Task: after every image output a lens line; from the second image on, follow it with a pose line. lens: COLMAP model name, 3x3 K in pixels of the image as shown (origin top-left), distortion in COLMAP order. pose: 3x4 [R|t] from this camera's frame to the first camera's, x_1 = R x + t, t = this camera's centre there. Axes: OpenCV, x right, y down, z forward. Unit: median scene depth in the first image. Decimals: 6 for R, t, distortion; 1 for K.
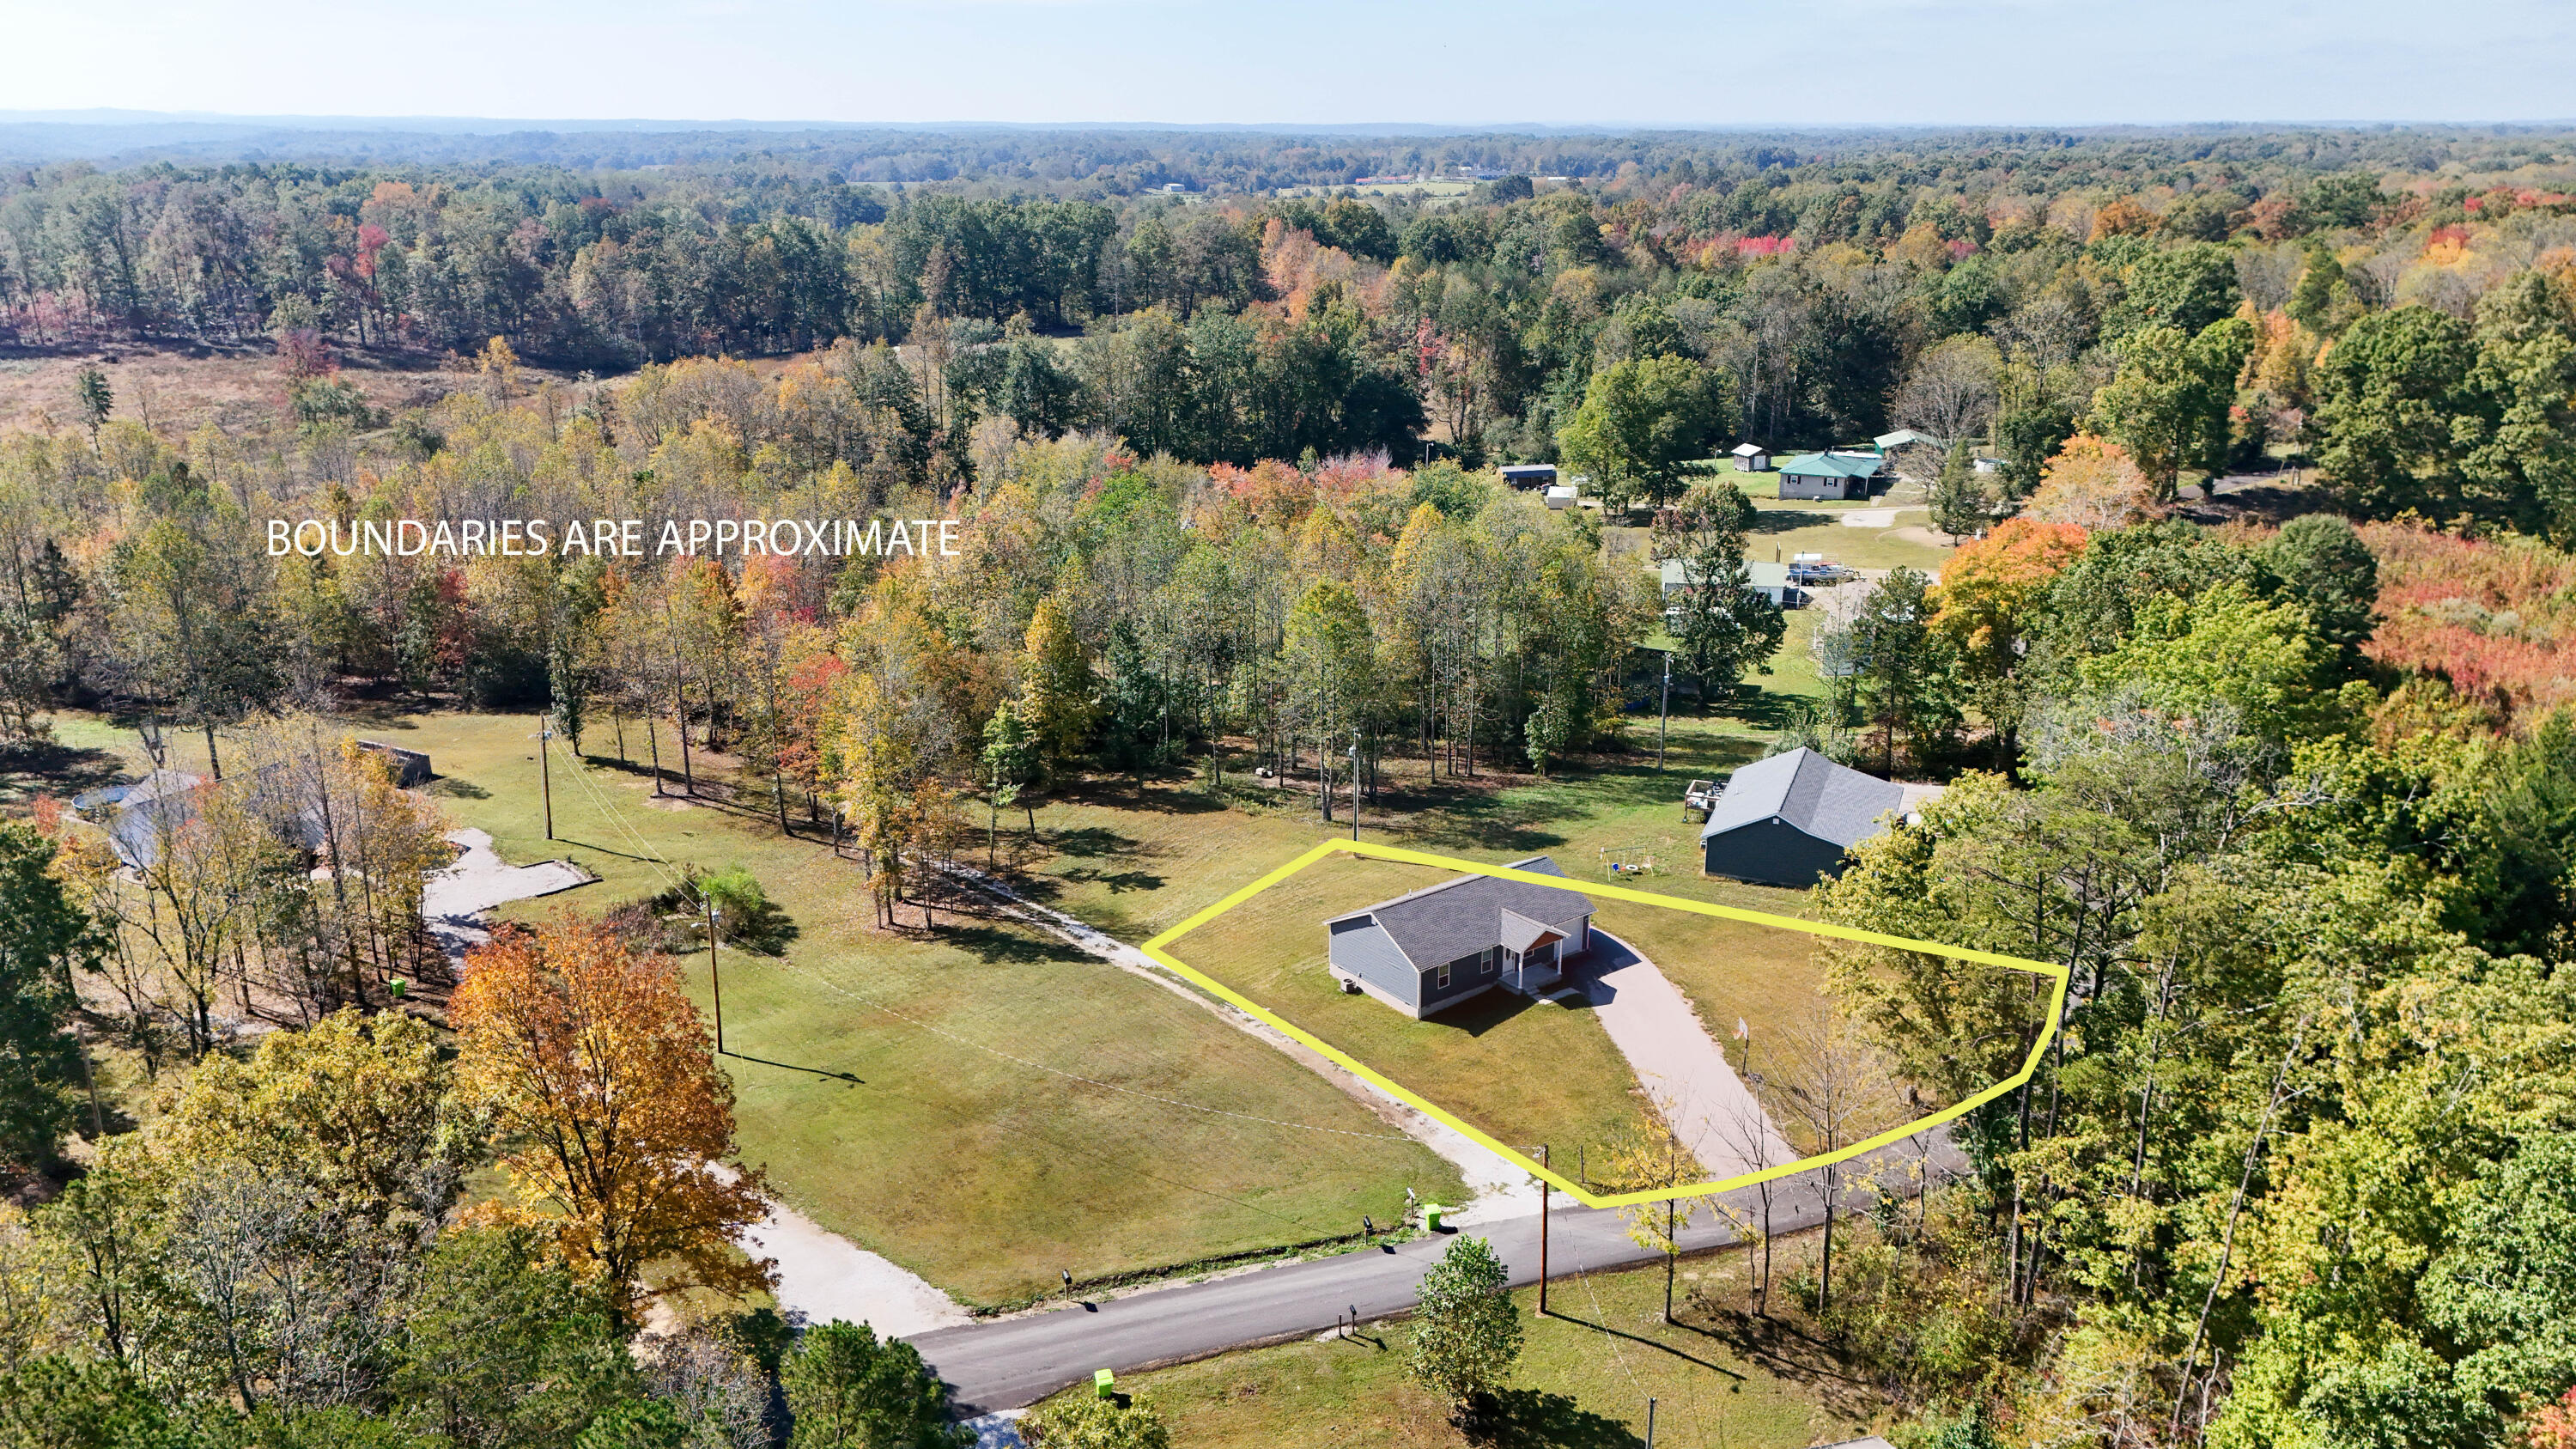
lens RADIAL K [[1927.1, 0, 1296.8], [0, 1927.1, 719.5], [0, 0, 1]] dist [0.025947, -0.029406]
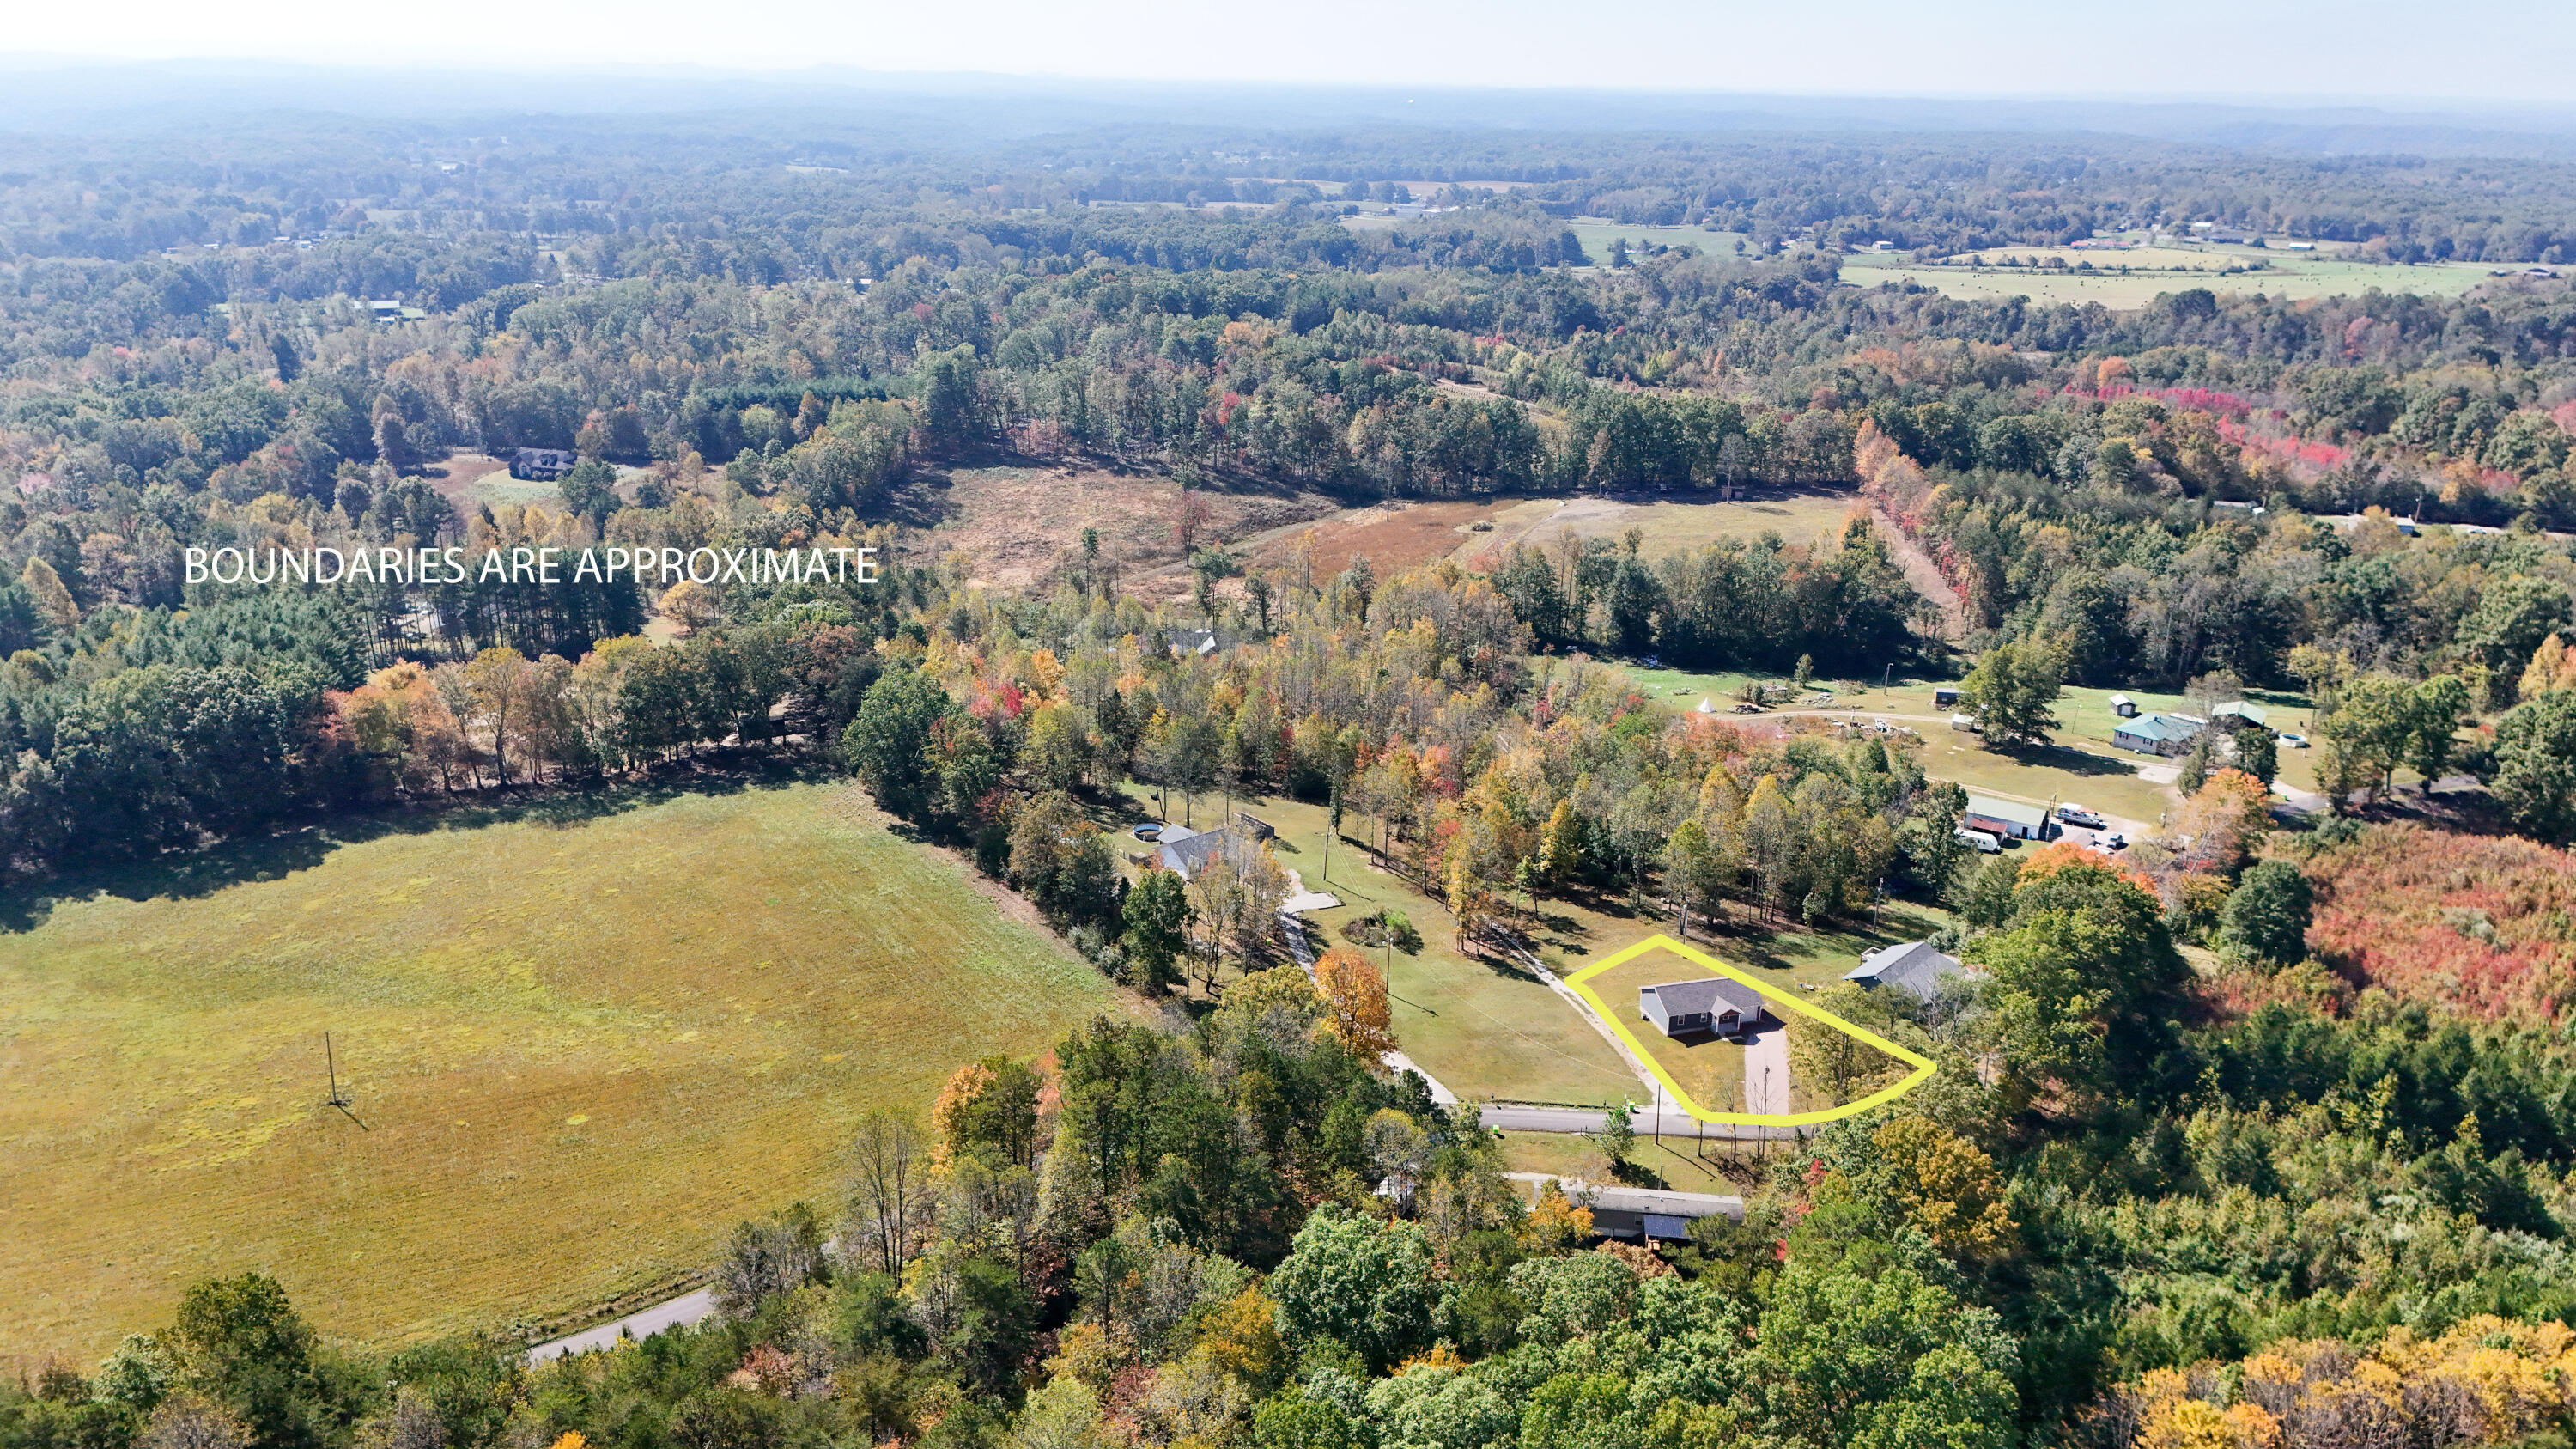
lens RADIAL K [[1927.1, 0, 1283.2], [0, 1927.1, 722.3], [0, 0, 1]] dist [0.025947, -0.029406]
pose [[0.929169, 0.142544, -0.341066, 0.273813], [-0.134636, 0.989786, 0.046877, -0.196779], [0.344265, 0.002363, 0.938870, -1.002422]]
